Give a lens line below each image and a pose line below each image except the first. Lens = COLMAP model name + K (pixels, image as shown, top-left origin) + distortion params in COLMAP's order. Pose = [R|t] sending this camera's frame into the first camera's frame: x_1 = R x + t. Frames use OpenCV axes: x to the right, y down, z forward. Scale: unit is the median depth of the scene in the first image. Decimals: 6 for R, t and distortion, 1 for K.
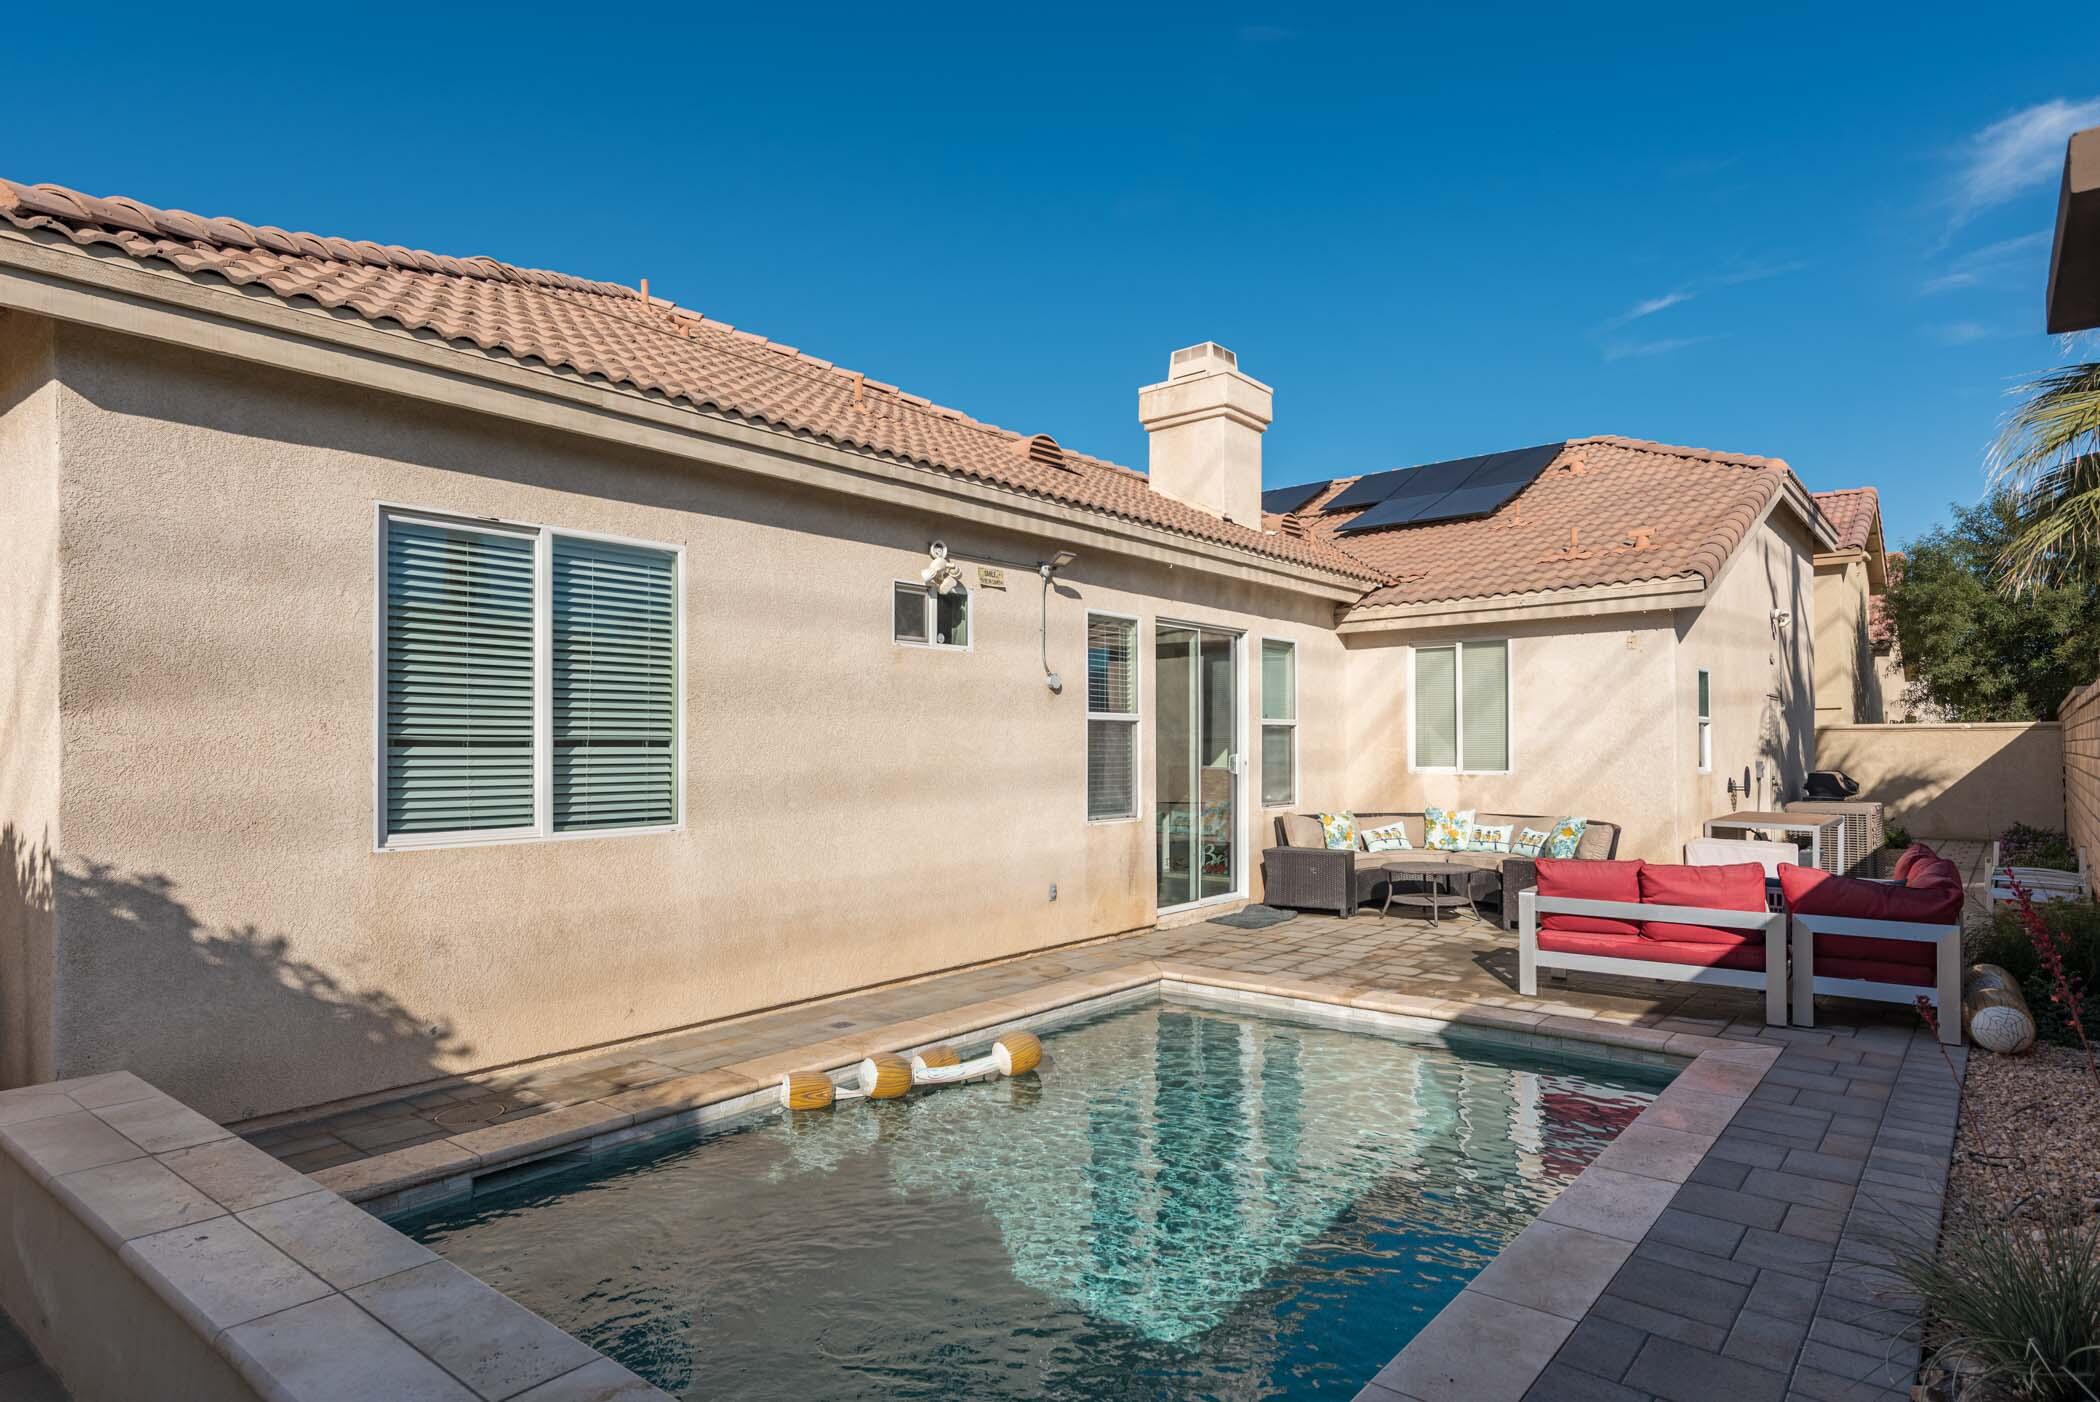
lens RADIAL K [[1179.5, 0, 1050.0], [0, 1179.5, 701.0], [0, 0, 1]] dist [0.058694, -0.045523]
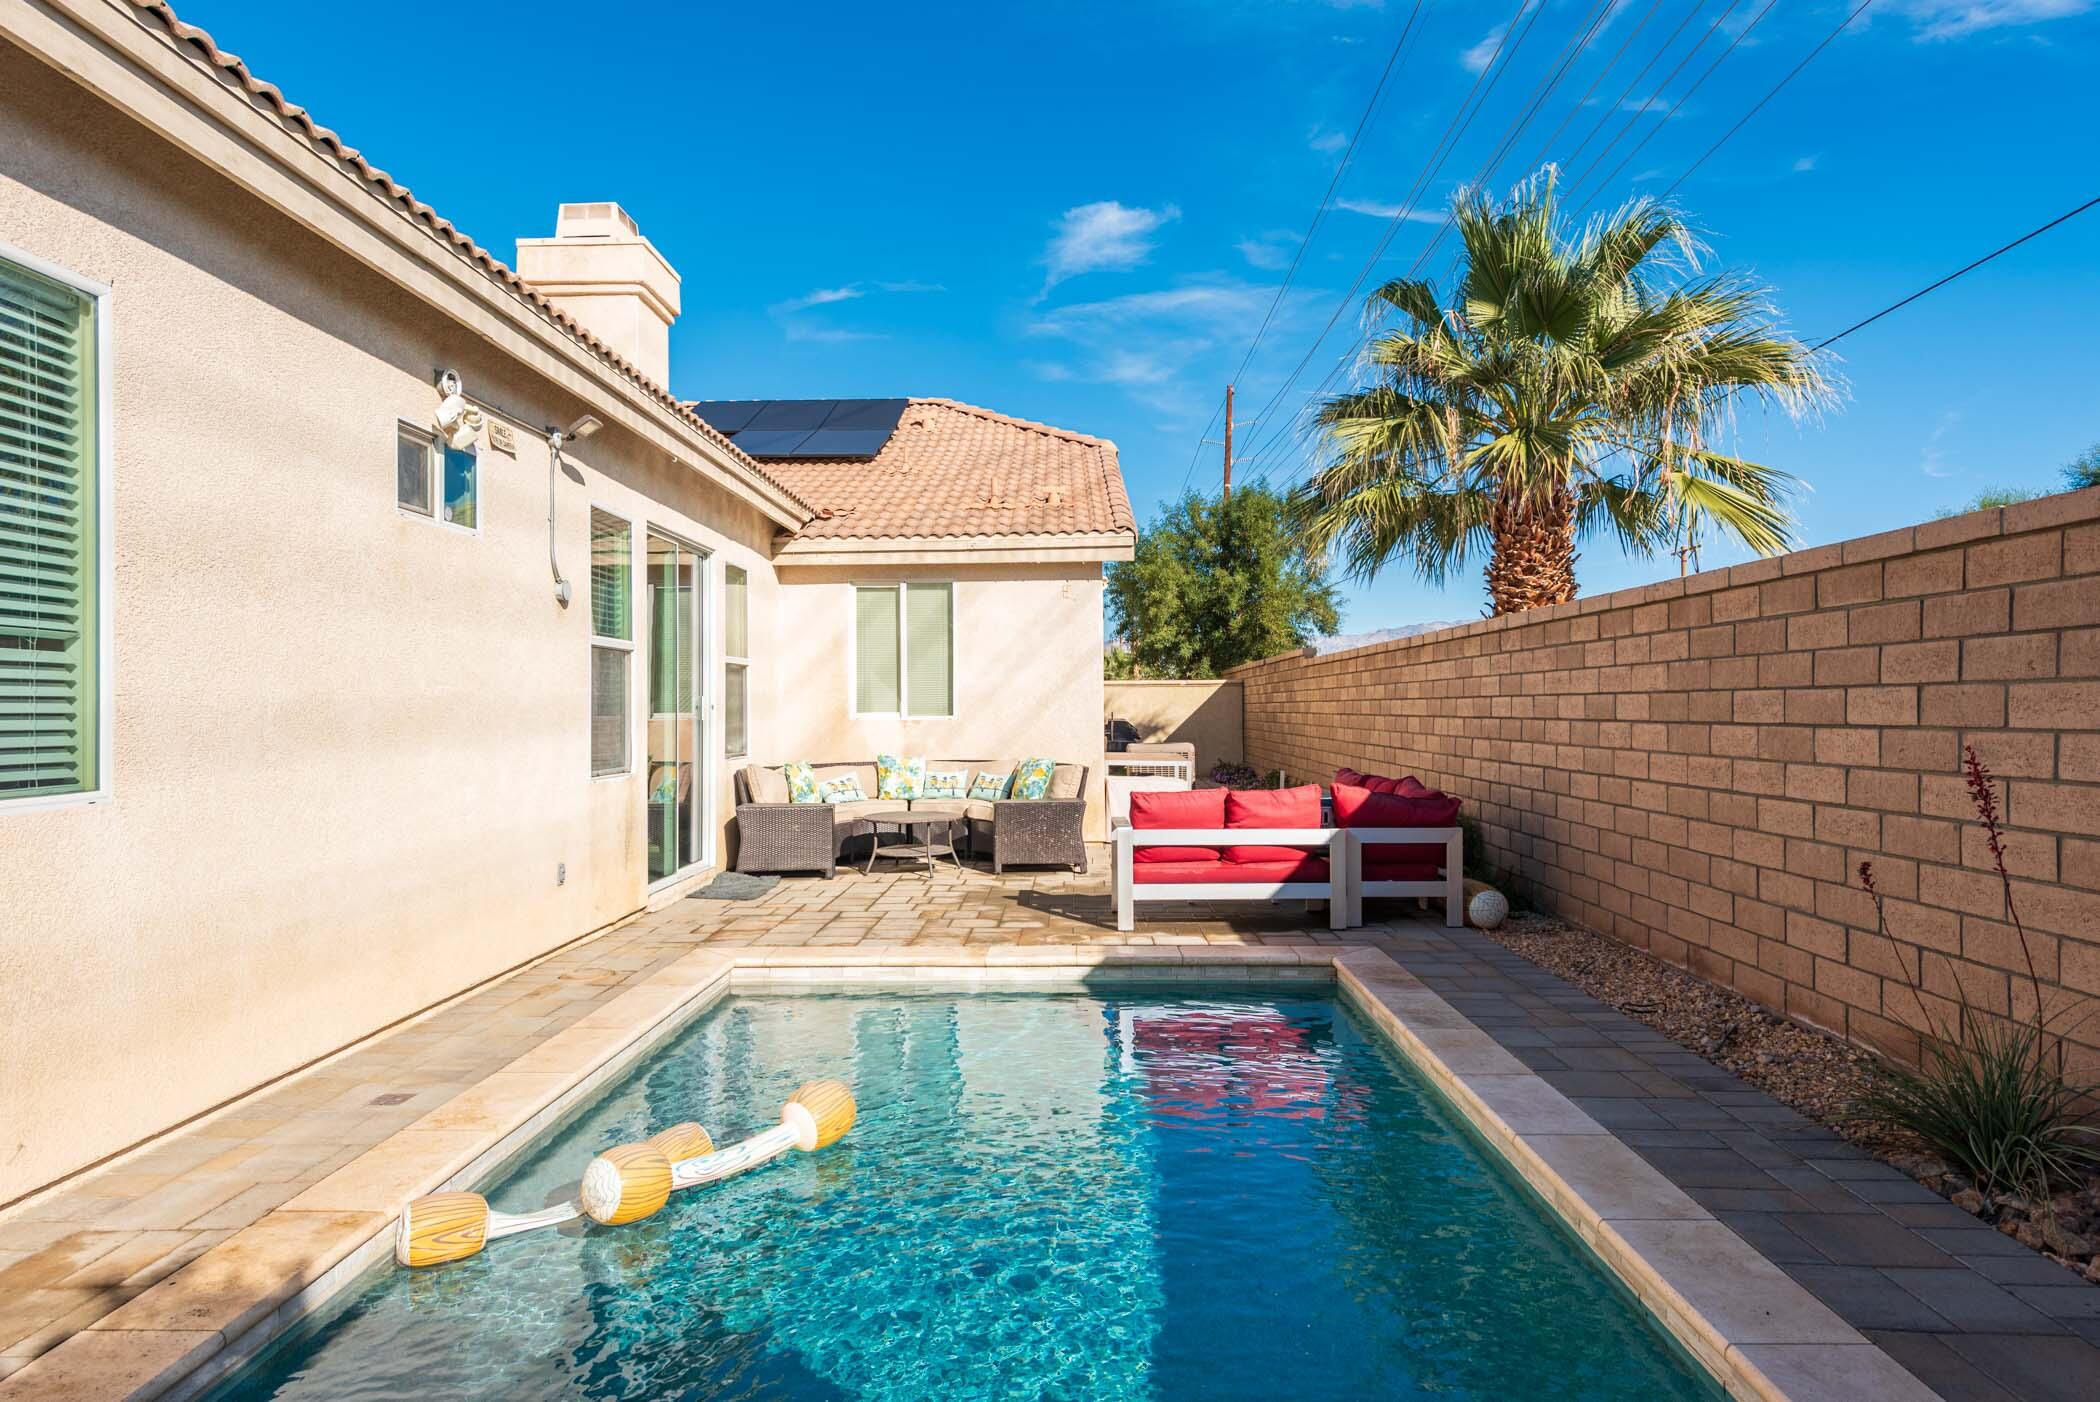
lens RADIAL K [[1224.1, 0, 1054.5], [0, 1224.1, 673.8], [0, 0, 1]] dist [0.028865, -0.003448]
pose [[0.786133, 0.017176, 0.617819, -0.183163], [-0.022630, 0.999743, 0.001001, 0.022203], [-0.617643, -0.014768, 0.786320, 0.157086]]
